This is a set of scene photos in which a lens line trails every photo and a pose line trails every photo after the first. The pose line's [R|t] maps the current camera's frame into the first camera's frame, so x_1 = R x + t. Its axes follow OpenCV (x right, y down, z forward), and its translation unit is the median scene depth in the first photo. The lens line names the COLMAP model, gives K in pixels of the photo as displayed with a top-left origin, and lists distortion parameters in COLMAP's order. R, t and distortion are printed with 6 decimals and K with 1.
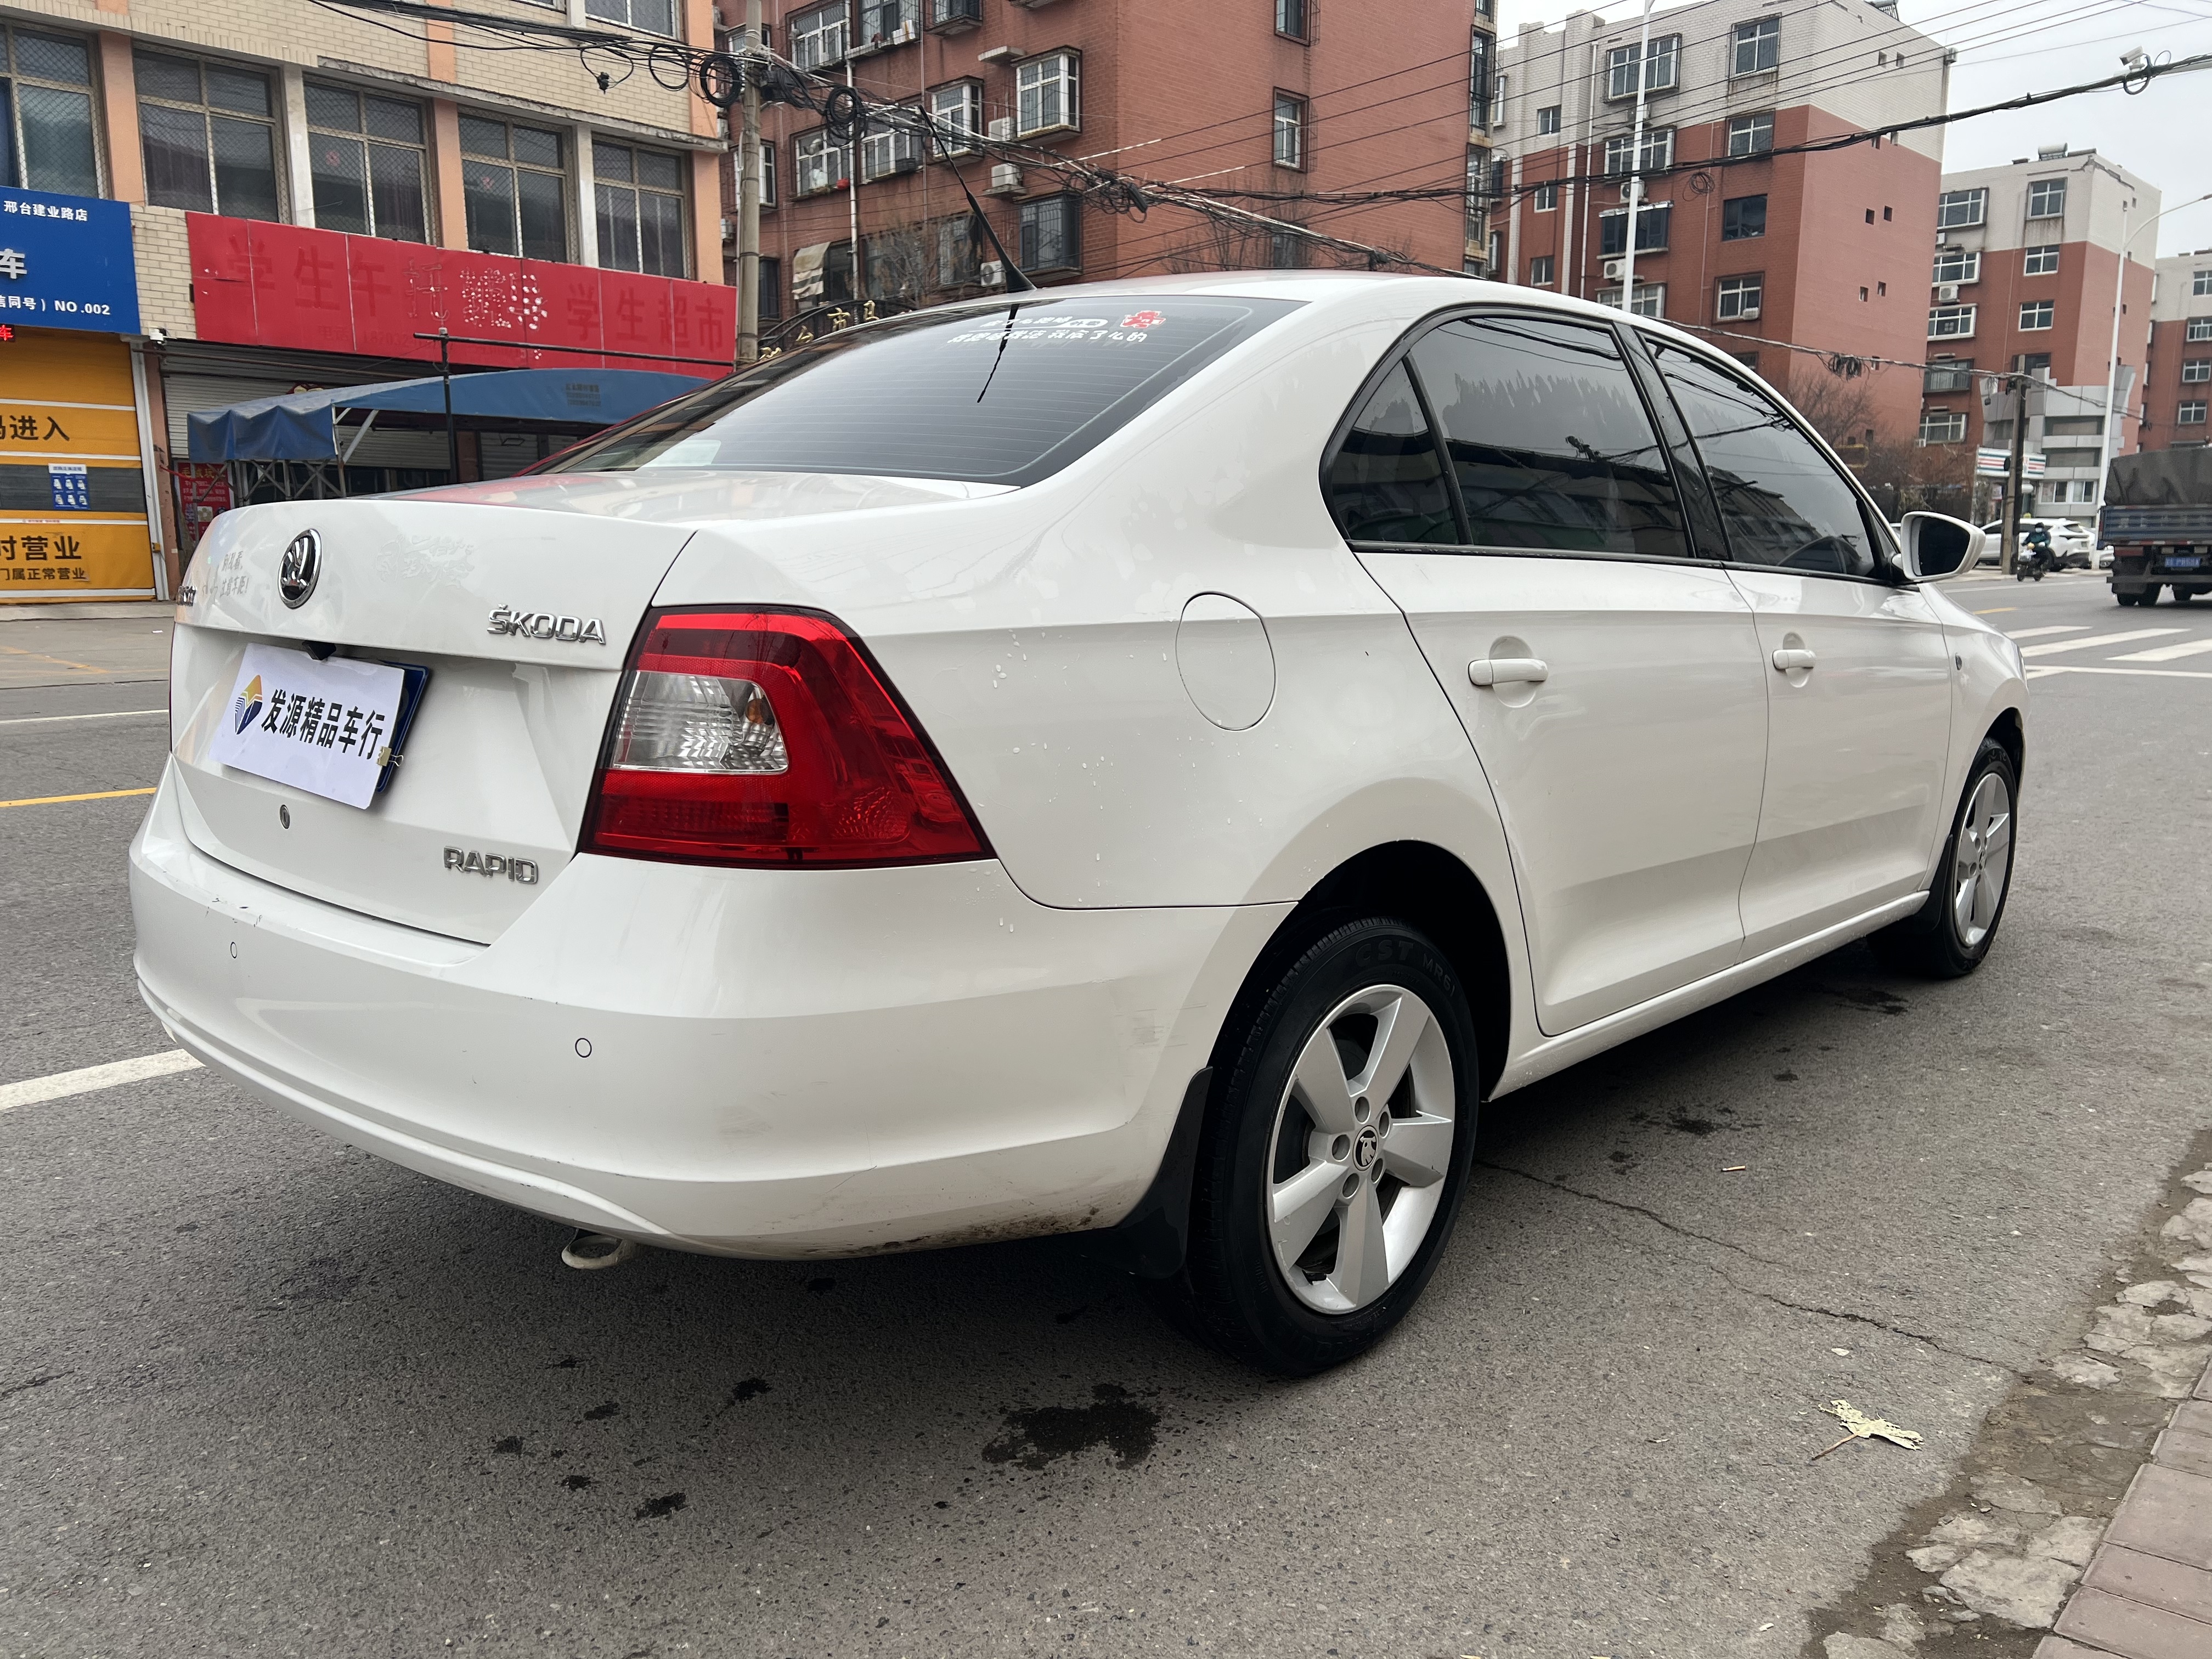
lens RADIAL K [[1669.0, 0, 1097.1], [0, 1669.0, 823.3], [0, 0, 1]] dist [0.044394, -0.042432]
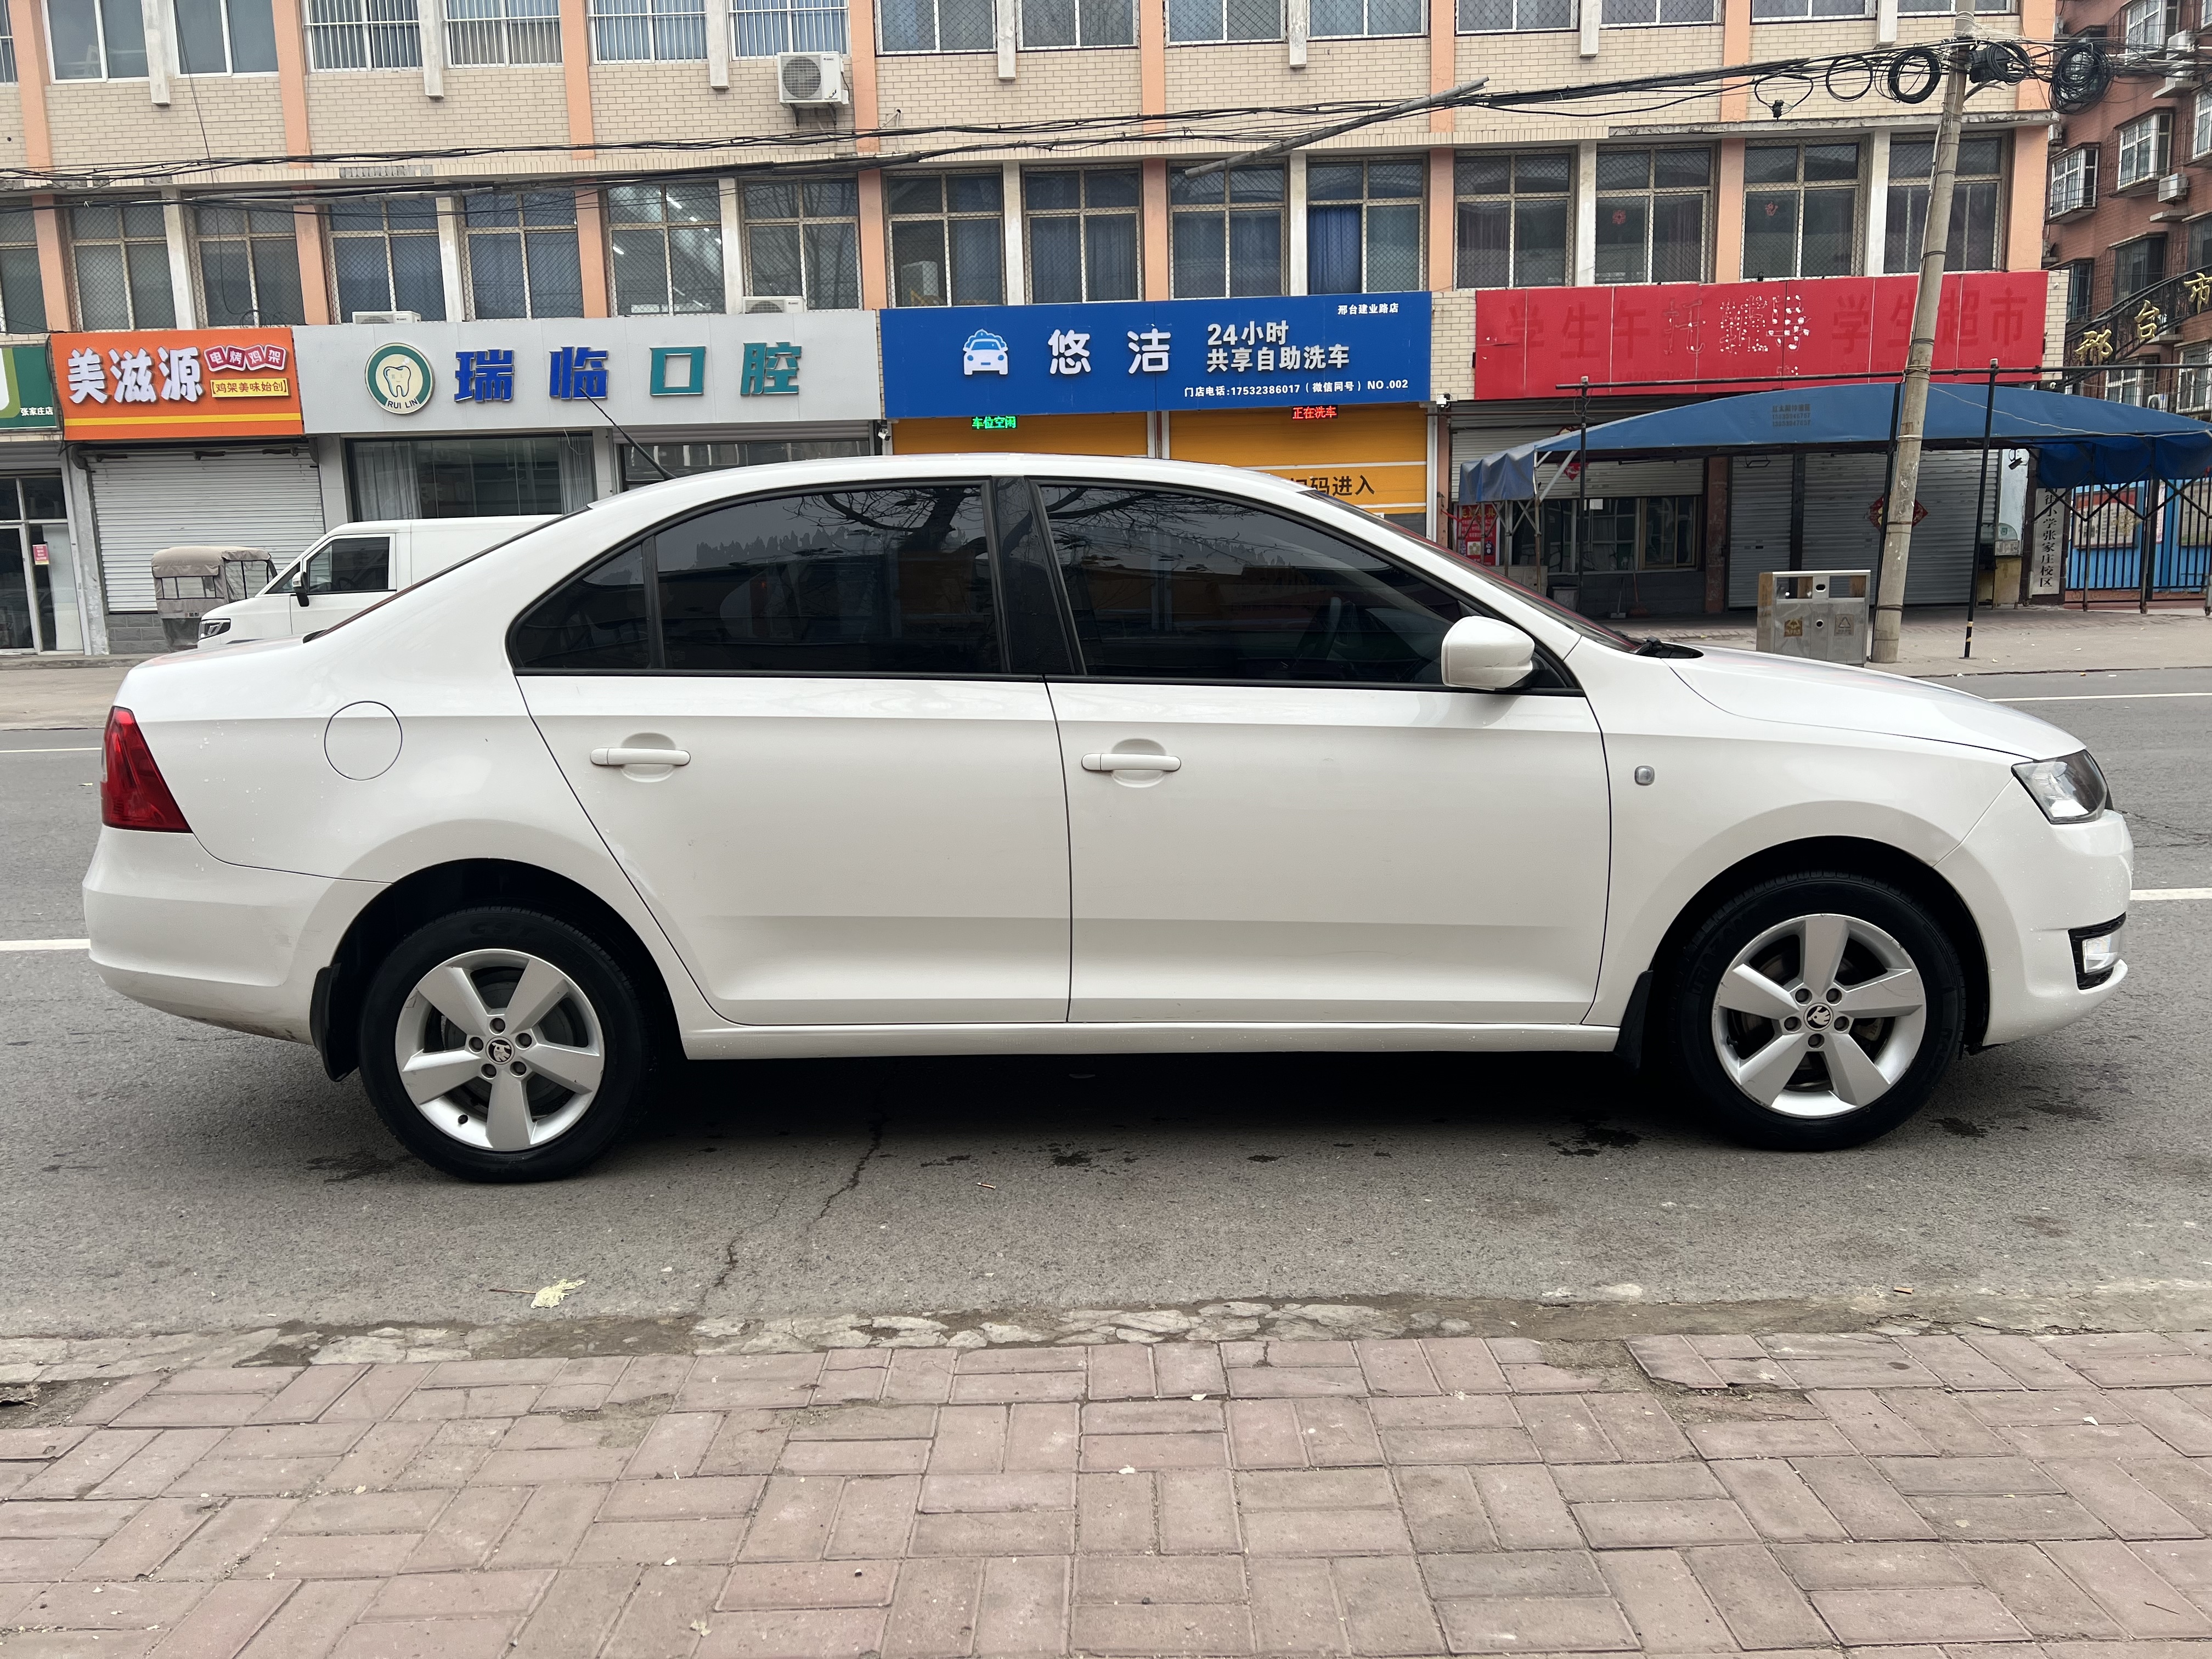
lens RADIAL K [[1669.0, 0, 1097.1], [0, 1669.0, 823.3], [0, 0, 1]] dist [0.044394, -0.042432]
pose [[0.670449, 0.092236, -0.736200, 0.183338], [-0.094743, 0.994763, 0.038349, -0.014690], [0.735881, 0.044039, 0.675677, 0.035698]]
